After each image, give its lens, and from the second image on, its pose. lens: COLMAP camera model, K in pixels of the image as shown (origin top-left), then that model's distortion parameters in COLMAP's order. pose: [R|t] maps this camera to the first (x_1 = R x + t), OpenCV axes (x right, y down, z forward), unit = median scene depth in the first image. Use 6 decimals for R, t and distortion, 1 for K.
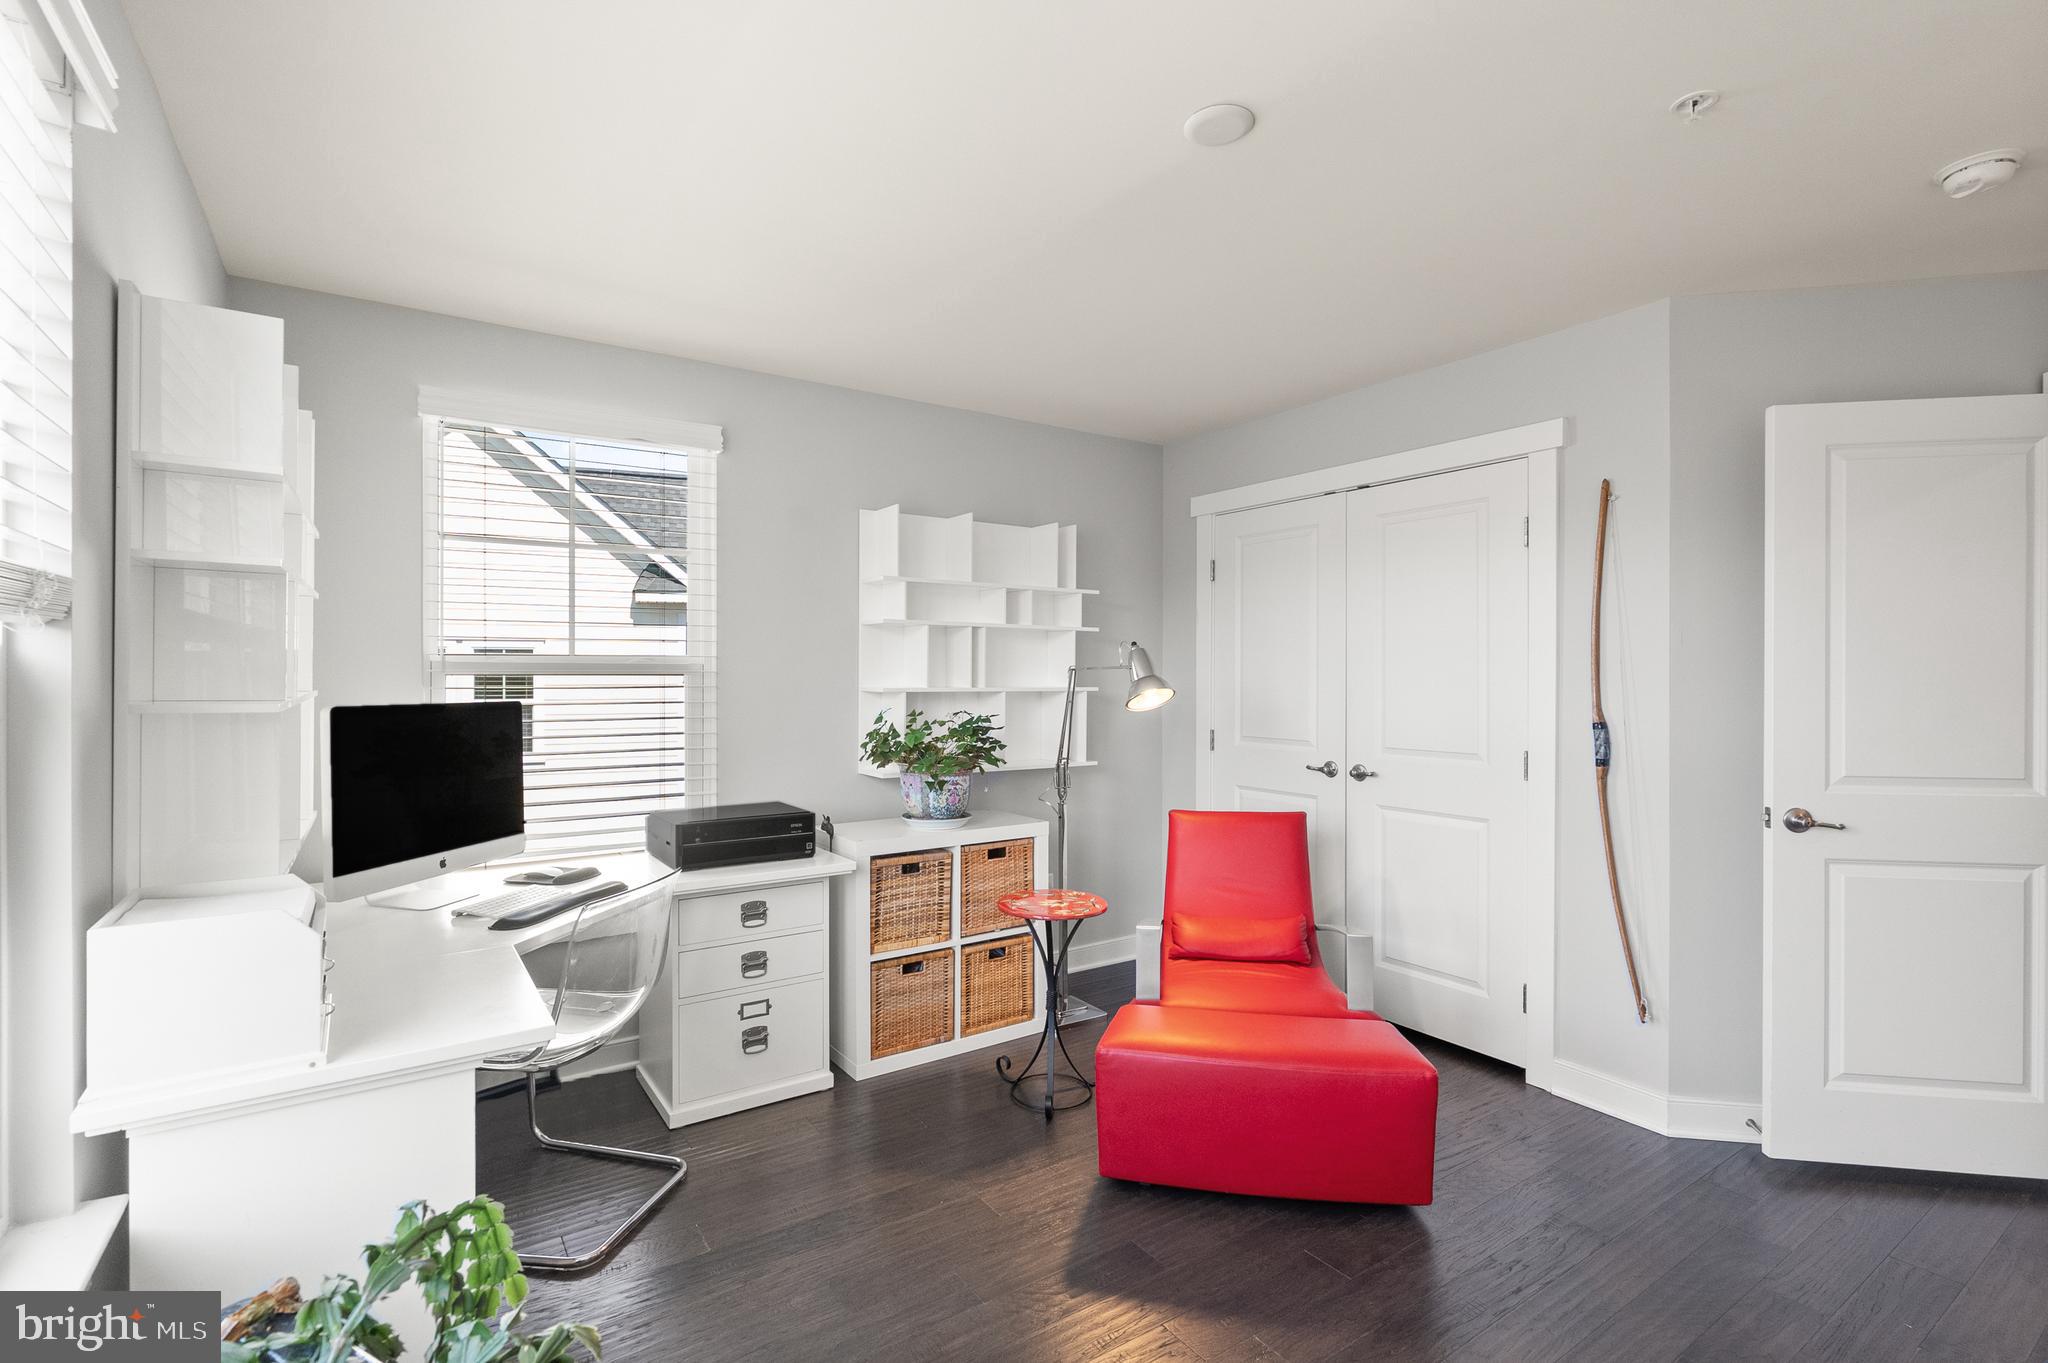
lens RADIAL K [[943.6, 0, 1021.1], [0, 943.6, 687.2], [0, 0, 1]] dist [-0.004781, -0.000605]
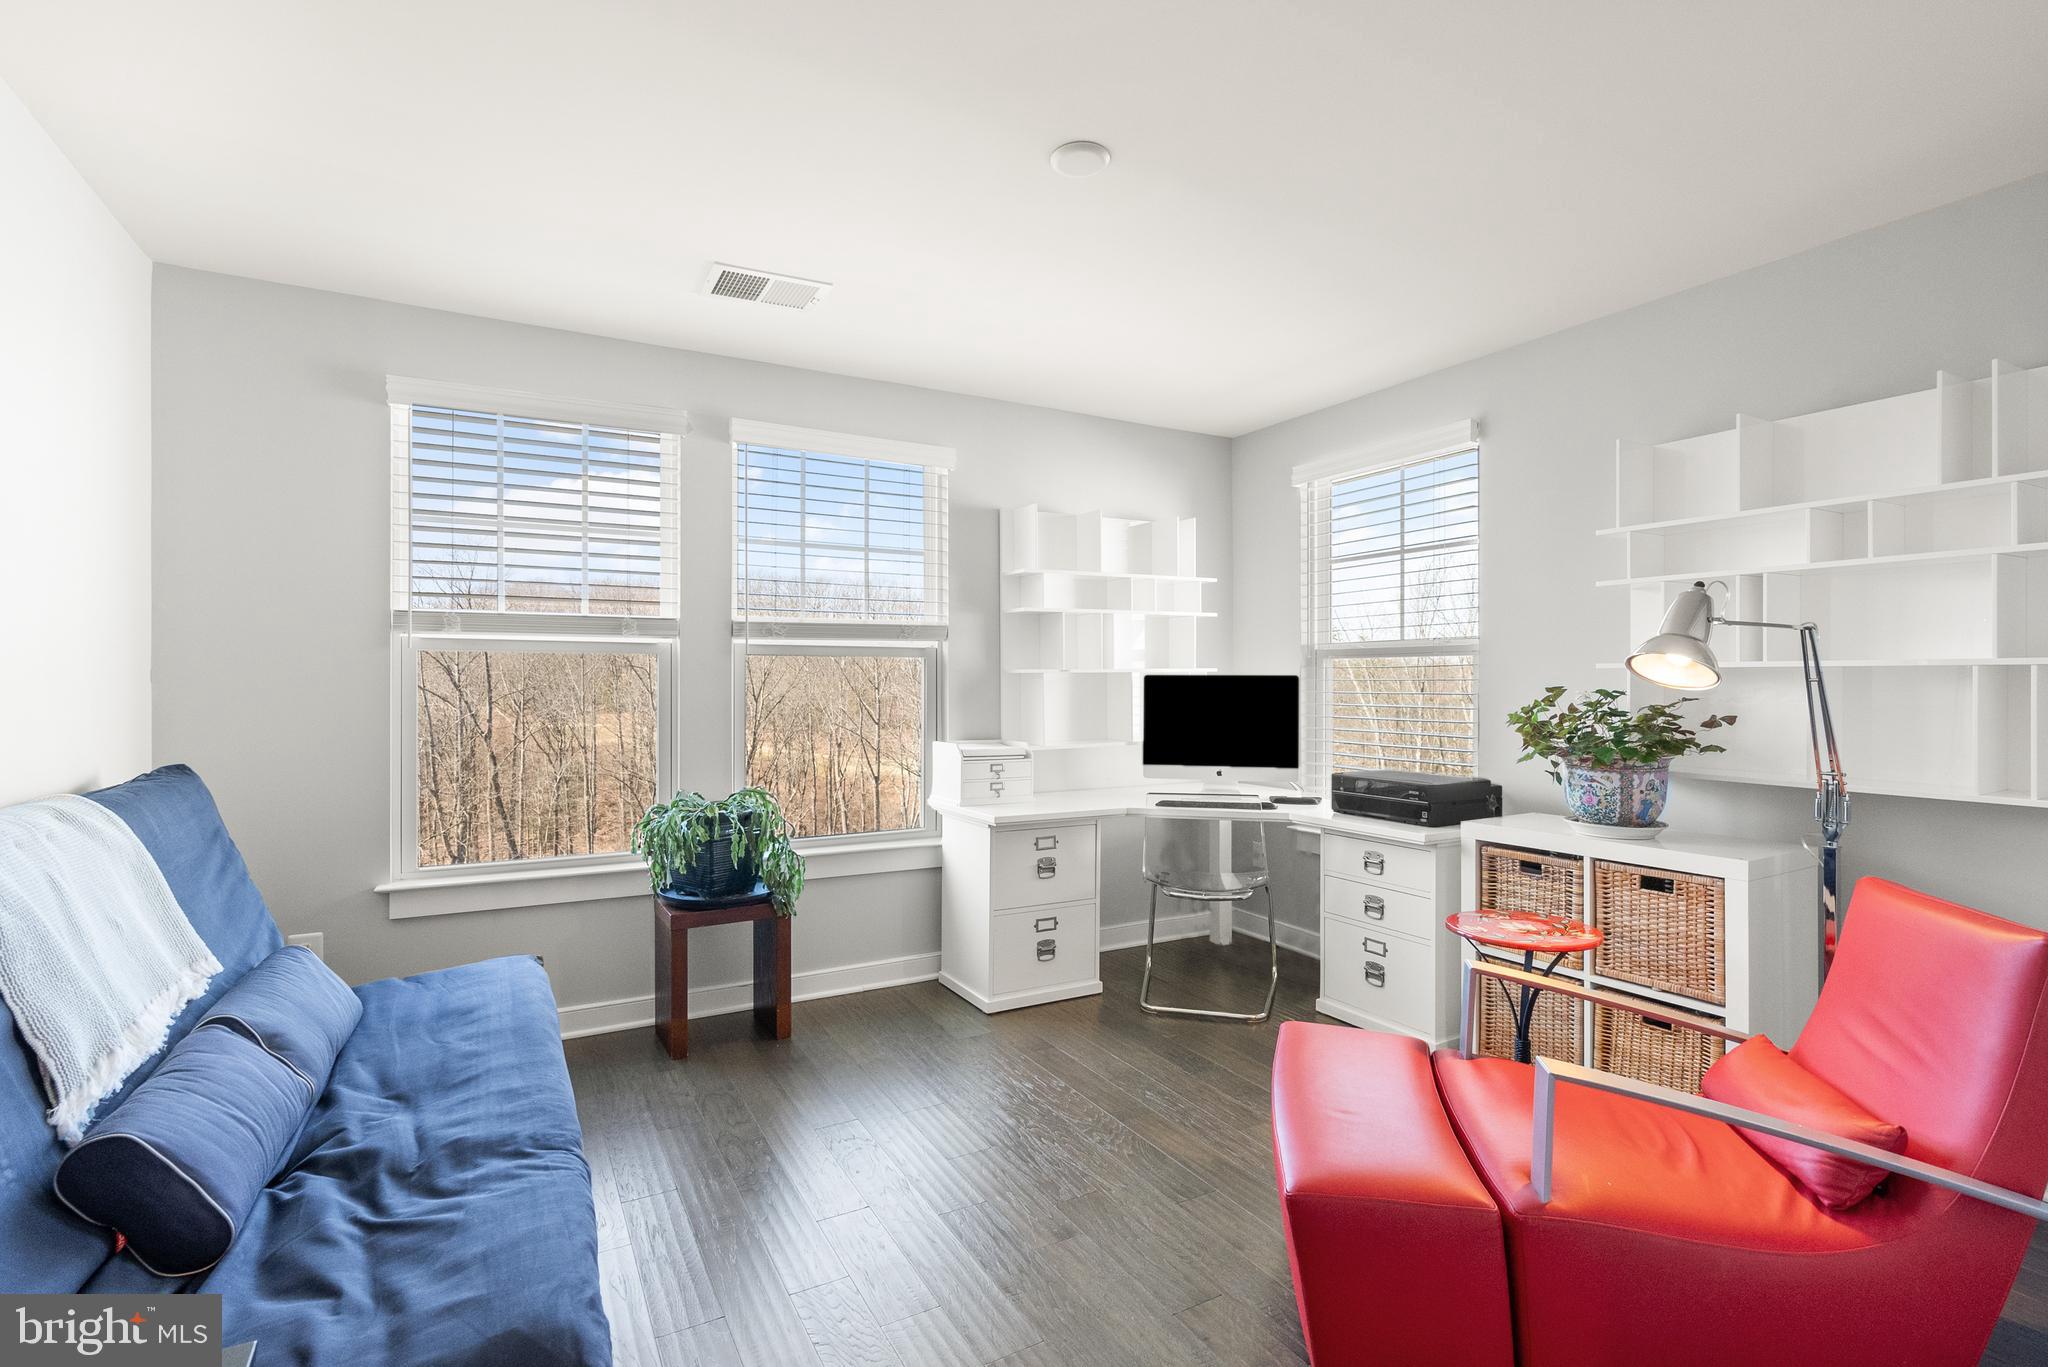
lens RADIAL K [[943.6, 0, 1020.4], [0, 943.6, 679.2], [0, 0, 1]] dist [-0.004781, -0.000605]
pose [[-0.079660, 0.000064, -0.996822, 0.777398], [-0.004964, 0.999988, 0.000460, 0.018664], [0.996810, 0.004985, -0.079659, 0.585405]]
